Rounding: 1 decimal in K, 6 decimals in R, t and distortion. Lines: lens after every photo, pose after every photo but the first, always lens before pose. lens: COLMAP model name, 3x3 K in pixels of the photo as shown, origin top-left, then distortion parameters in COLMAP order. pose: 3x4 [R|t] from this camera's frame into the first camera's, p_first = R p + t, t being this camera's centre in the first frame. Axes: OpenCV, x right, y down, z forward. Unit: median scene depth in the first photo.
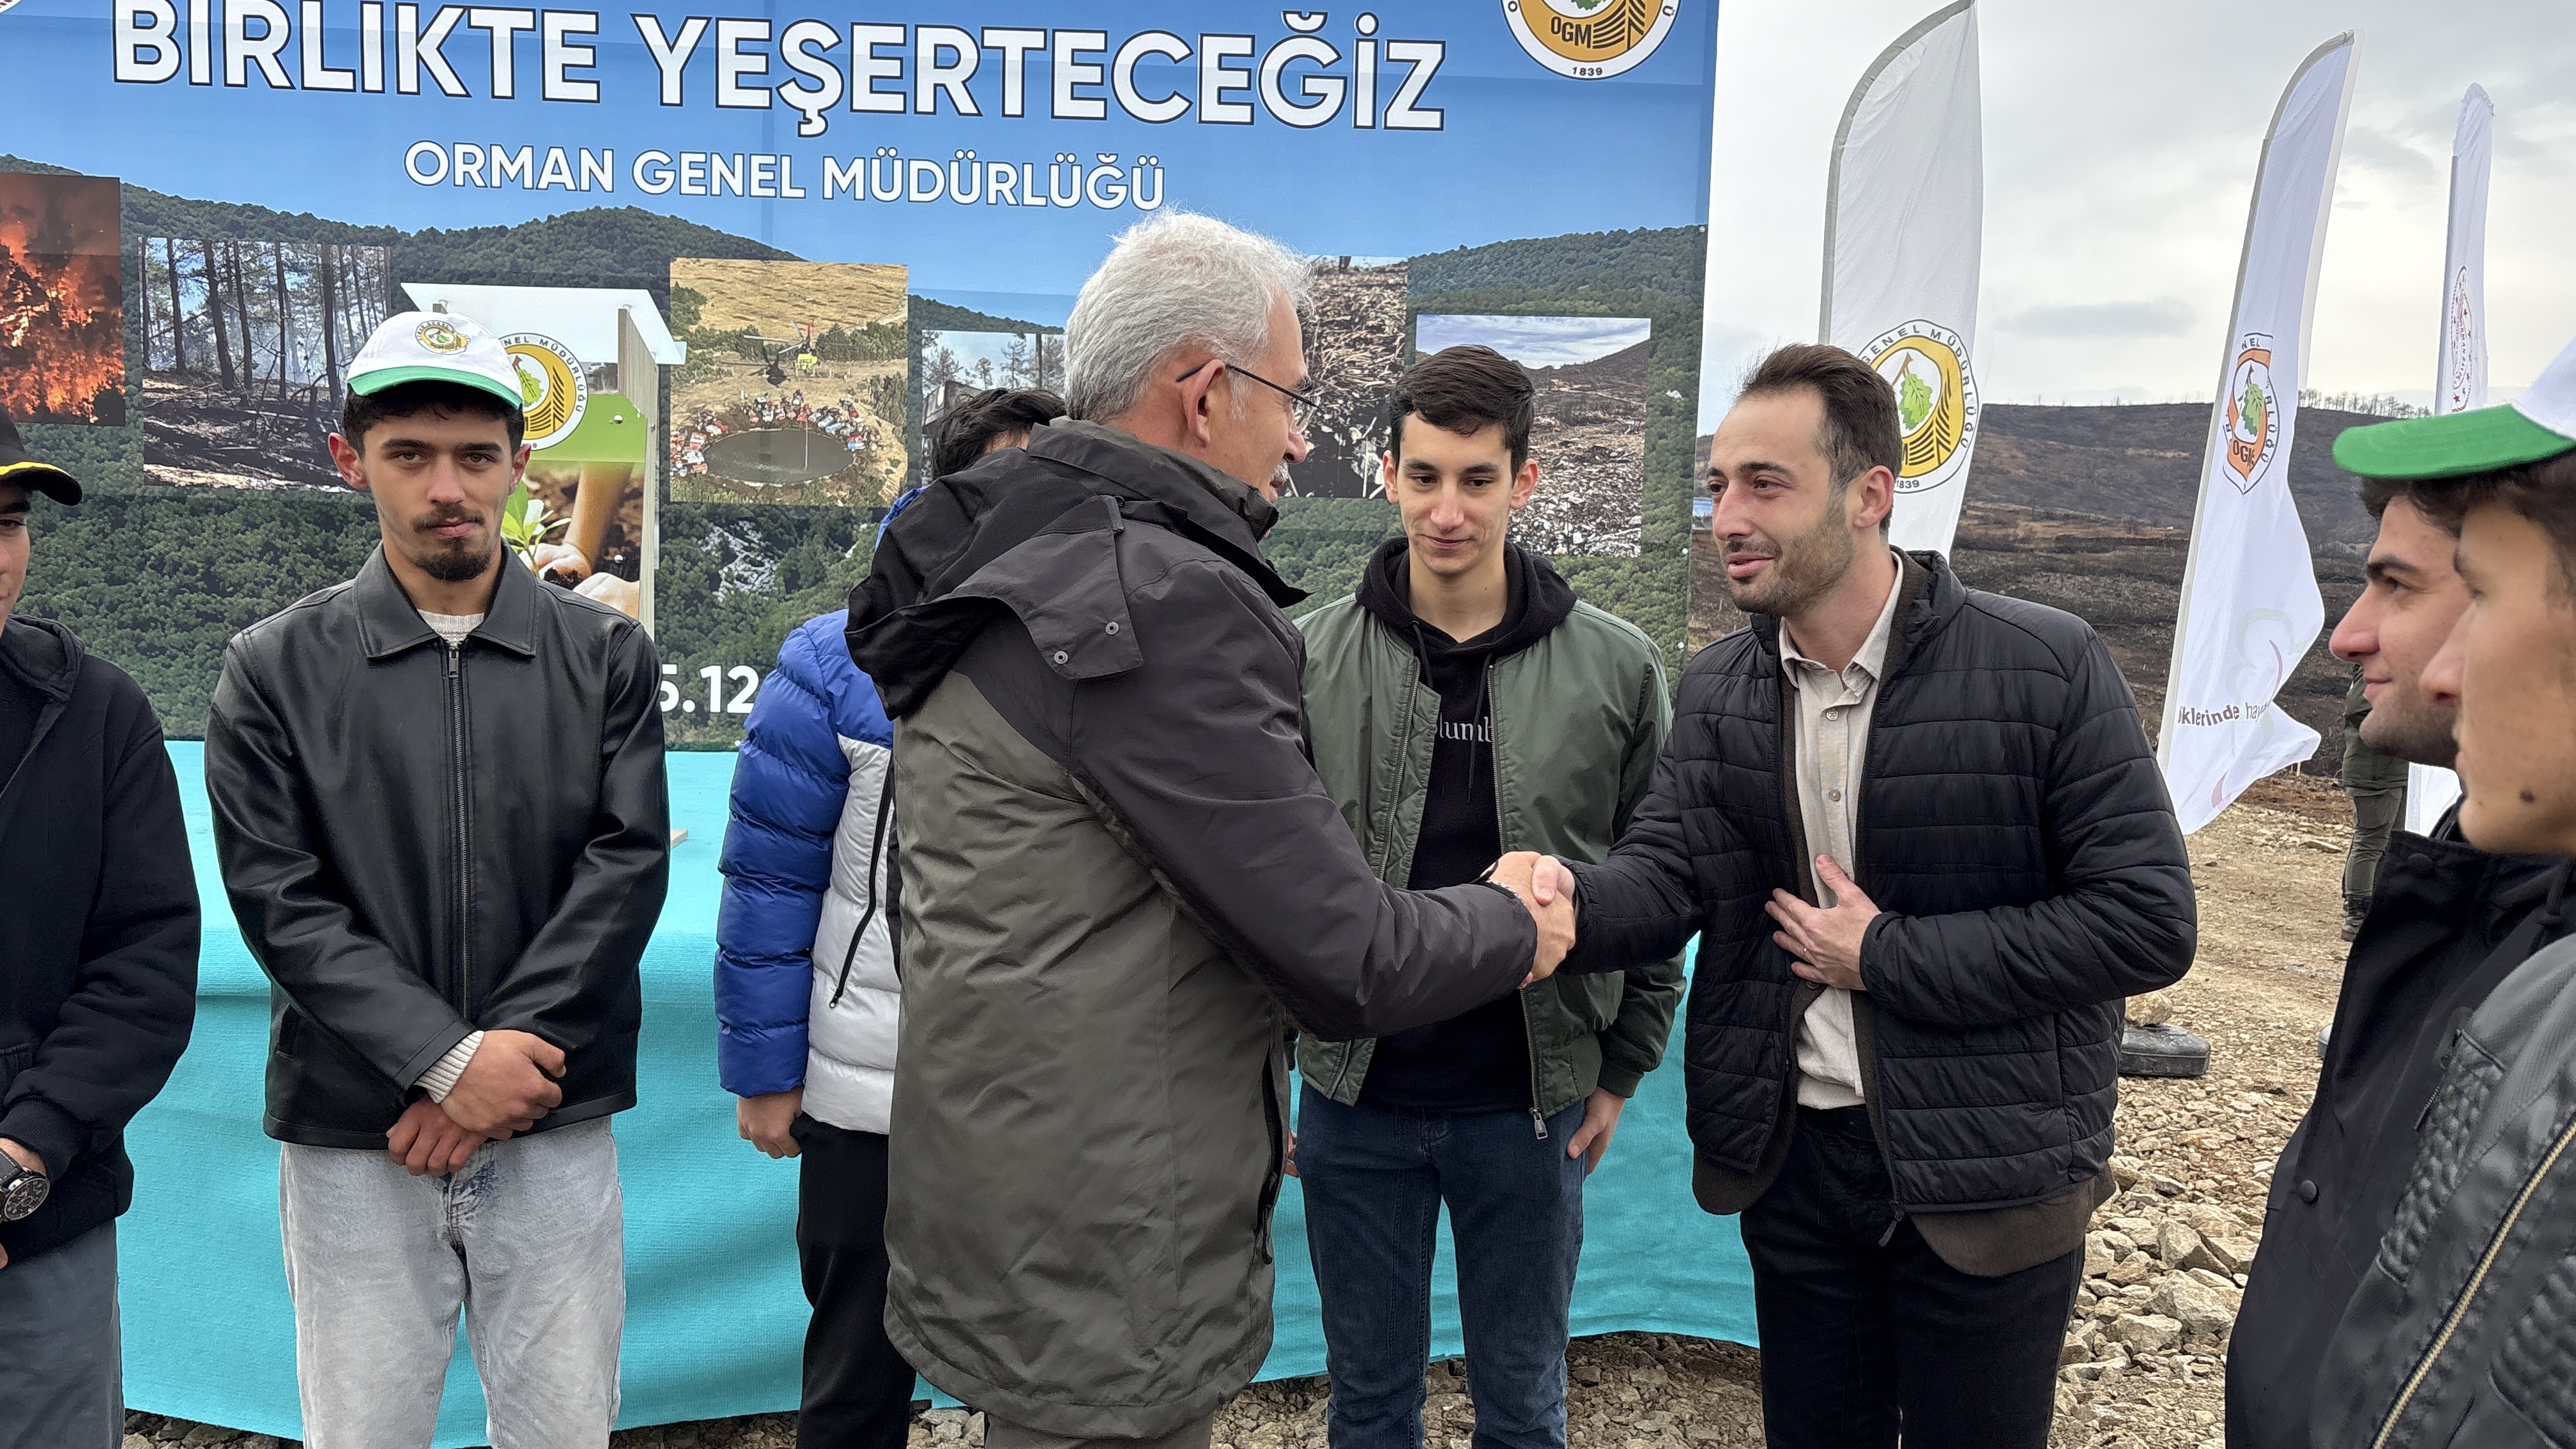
lens RADIAL K [[1939.6, 0, 1281.7], [0, 1939.6, 731.2], [0, 0, 1]] dist [0.046352, 0.004513]
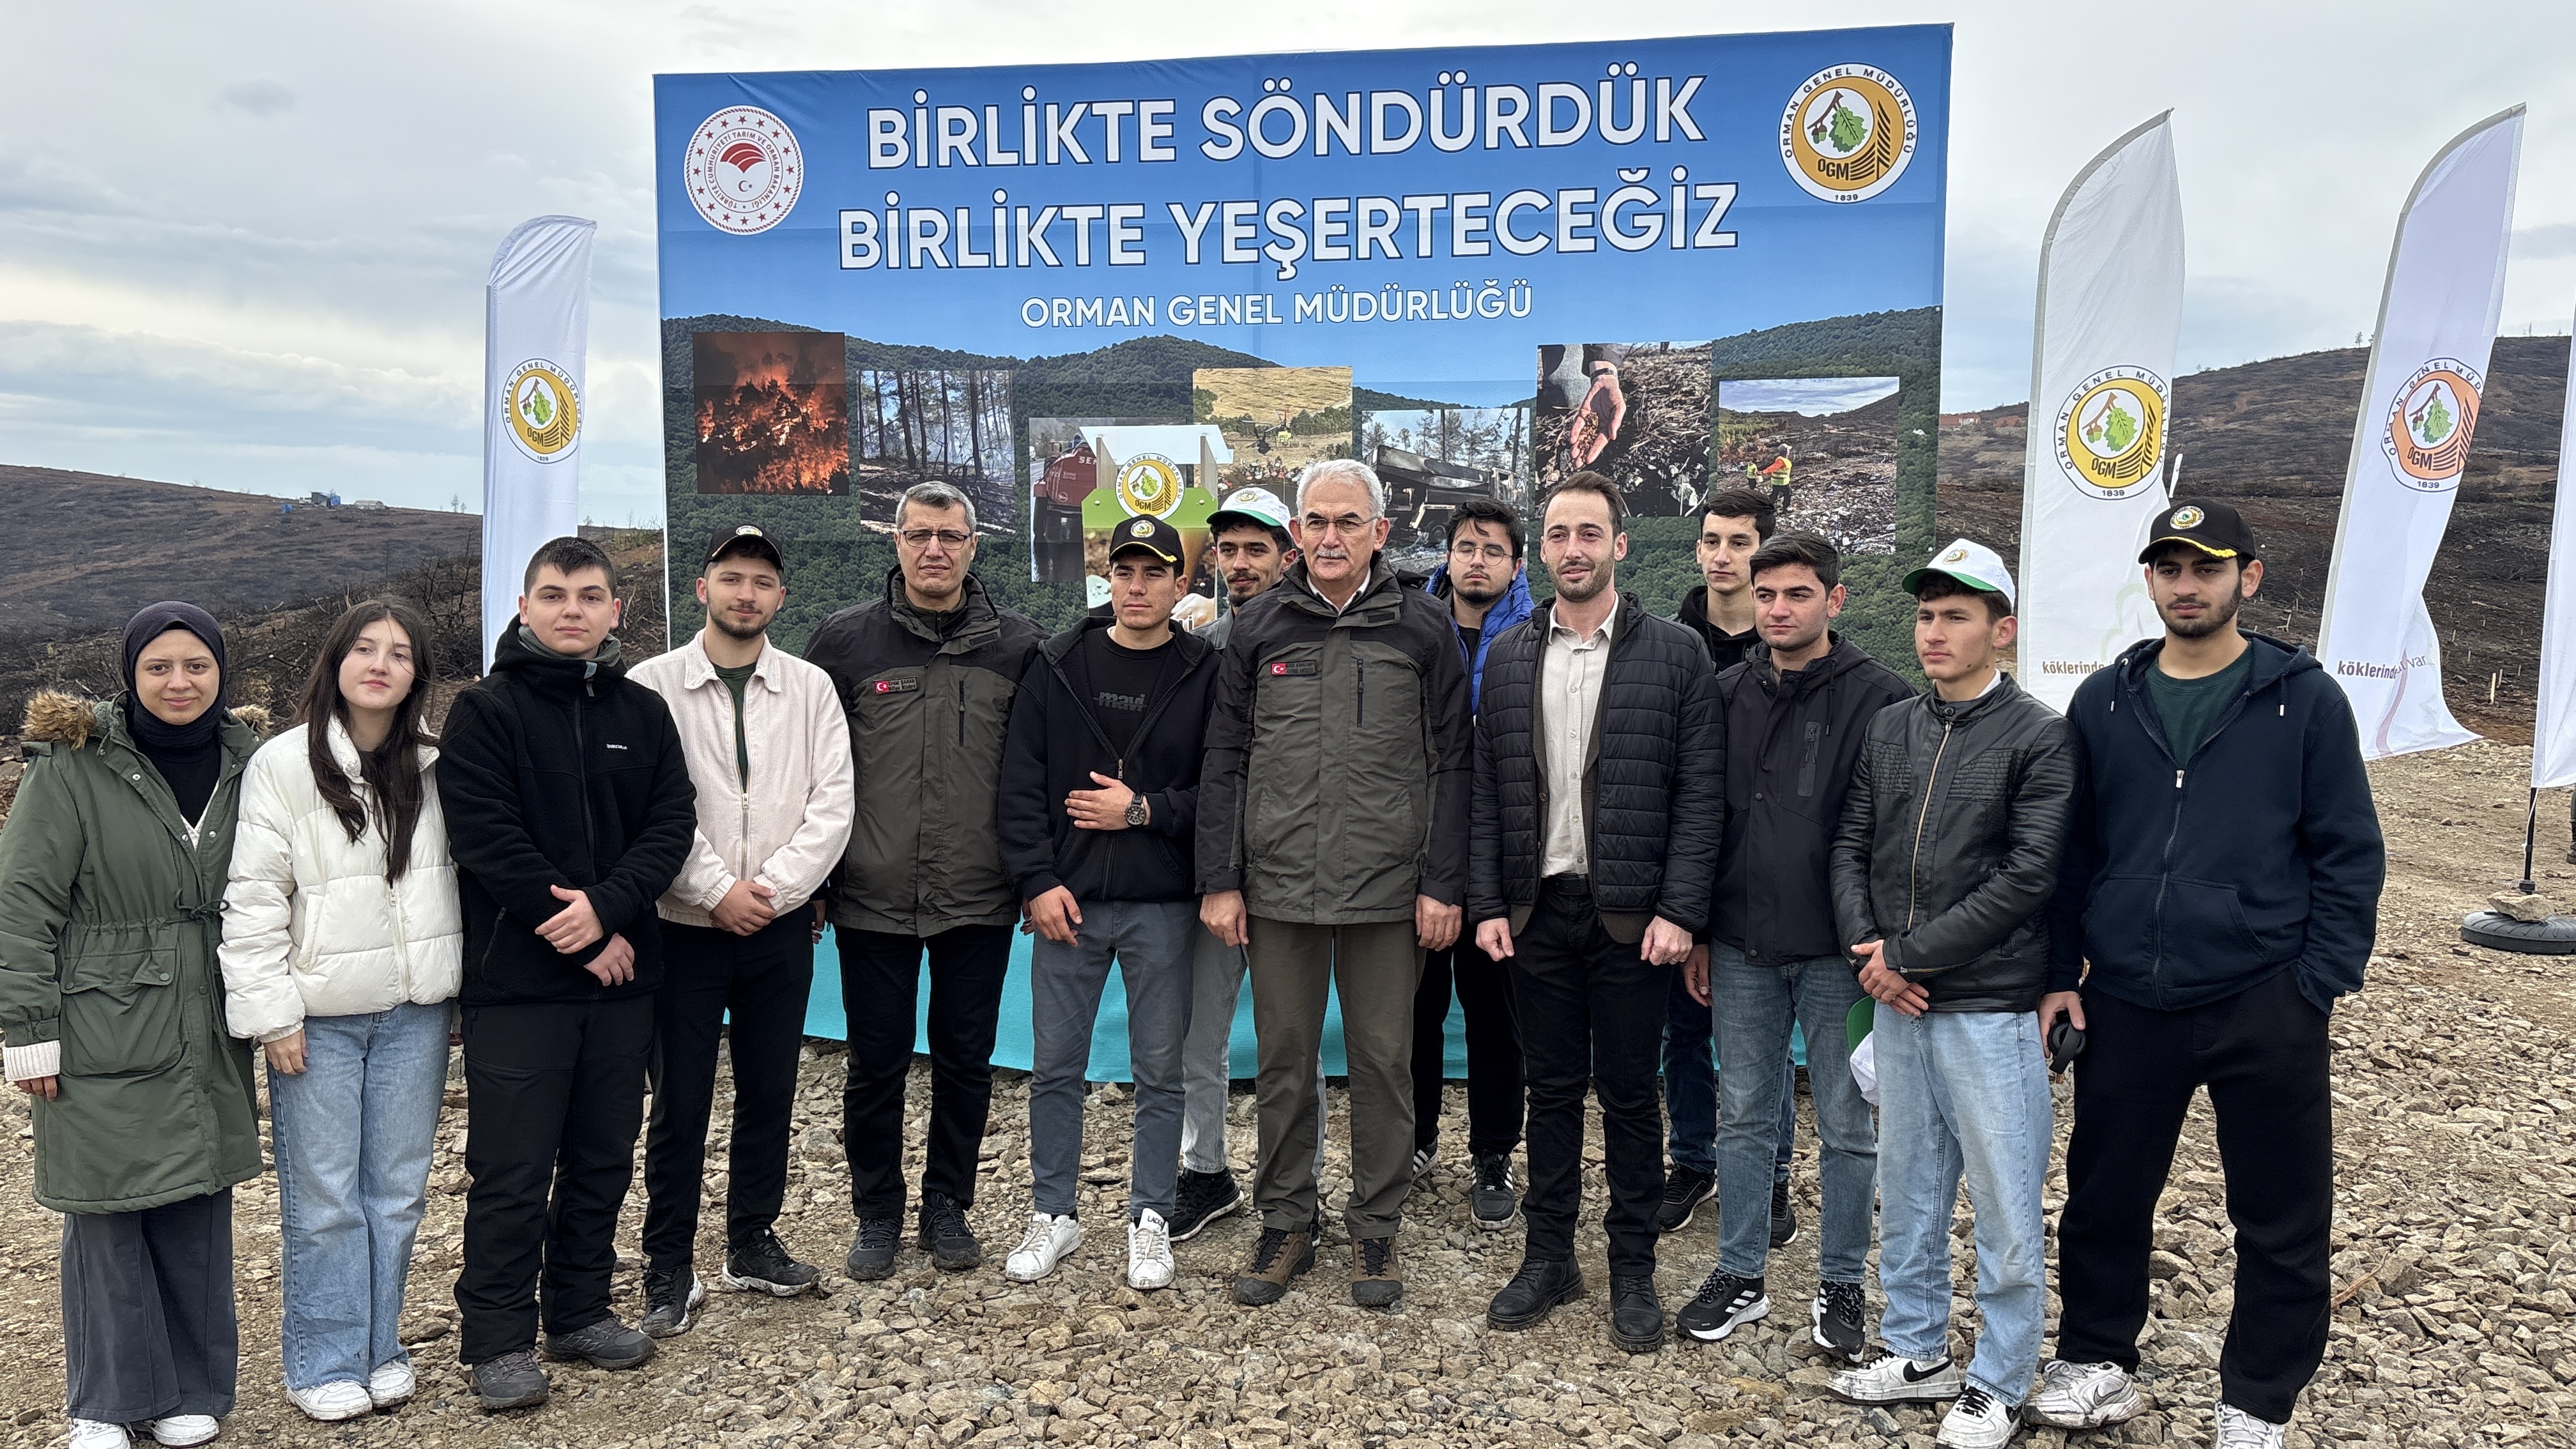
lens RADIAL K [[1939.6, 0, 1281.7], [0, 1939.6, 731.2], [0, 0, 1]] dist [0.046352, 0.004513]
pose [[0.980028, -0.005531, -0.198784, 0.040108], [0.008022, 0.999899, 0.011727, 0.012809], [0.198699, -0.013087, 0.979973, -0.413206]]
